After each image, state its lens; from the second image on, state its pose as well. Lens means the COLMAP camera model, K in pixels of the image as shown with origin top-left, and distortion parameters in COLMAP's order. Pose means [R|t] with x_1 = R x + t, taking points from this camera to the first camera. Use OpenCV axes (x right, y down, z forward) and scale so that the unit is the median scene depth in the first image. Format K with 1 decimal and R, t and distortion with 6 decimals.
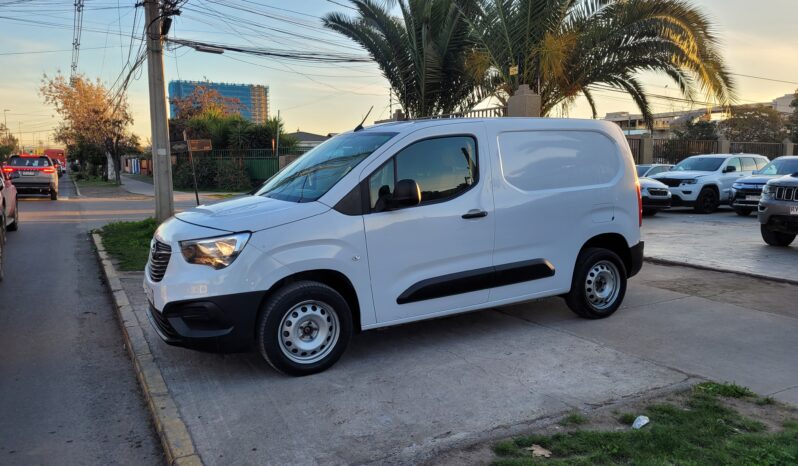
lens RADIAL K [[562.7, 0, 398.7], [0, 562.7, 280.3], [0, 0, 1]] dist [-0.008744, -0.002675]
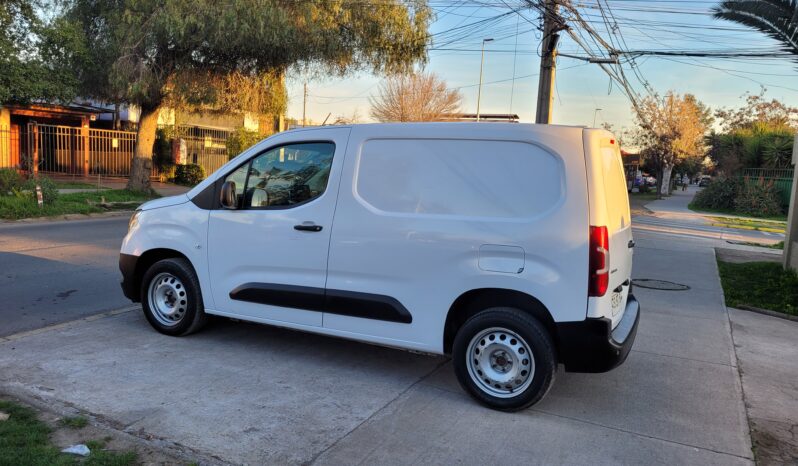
lens RADIAL K [[609.8, 0, 399.0], [0, 609.8, 233.0], [0, 0, 1]] dist [0.062977, -0.000621]
pose [[0.567409, 0.132323, -0.812735, 1.011114], [-0.230405, 0.973092, -0.002426, -0.135423], [0.790544, 0.188635, 0.582629, 0.518387]]
